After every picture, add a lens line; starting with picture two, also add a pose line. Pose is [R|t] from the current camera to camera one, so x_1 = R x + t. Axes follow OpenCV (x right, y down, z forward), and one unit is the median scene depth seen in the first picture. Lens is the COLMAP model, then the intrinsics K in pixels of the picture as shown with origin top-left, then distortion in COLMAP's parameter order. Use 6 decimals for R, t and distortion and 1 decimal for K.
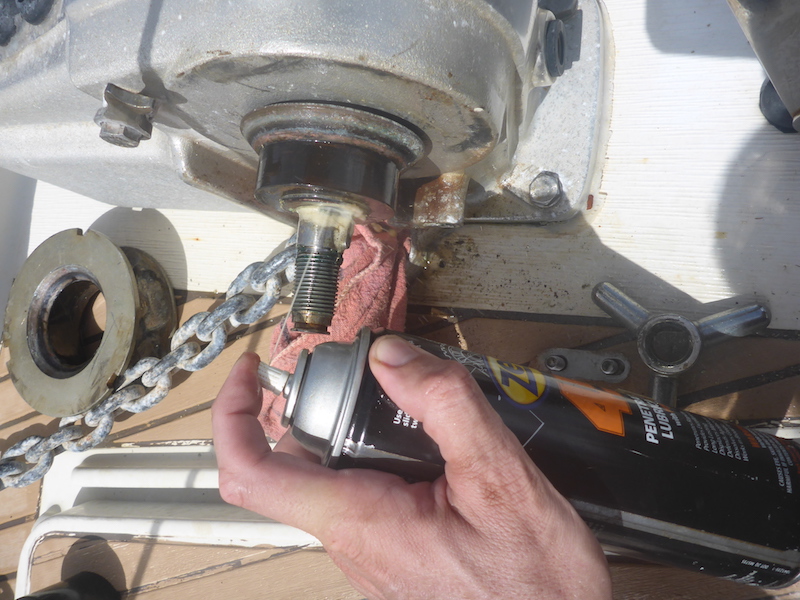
lens RADIAL K [[682.1, 0, 397.7], [0, 682.1, 301.5], [0, 0, 1]] dist [-0.024730, 0.006981]
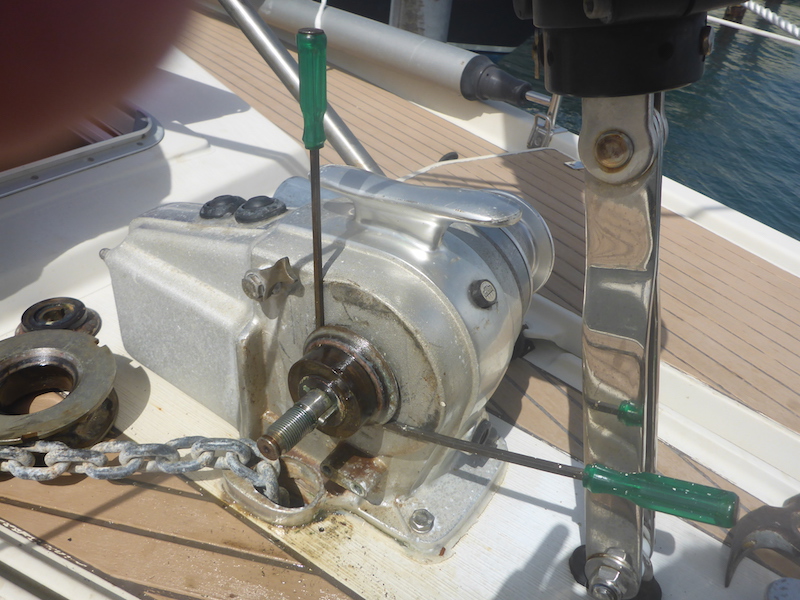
lens RADIAL K [[682.1, 0, 401.6], [0, 682.1, 298.8], [0, 0, 1]] dist [-0.024730, 0.006981]
pose [[0.776738, 0.627680, -0.051920, -0.021753], [-0.510579, 0.579268, -0.635419, 0.405597], [-0.368765, 0.520063, 0.770420, -0.236747]]
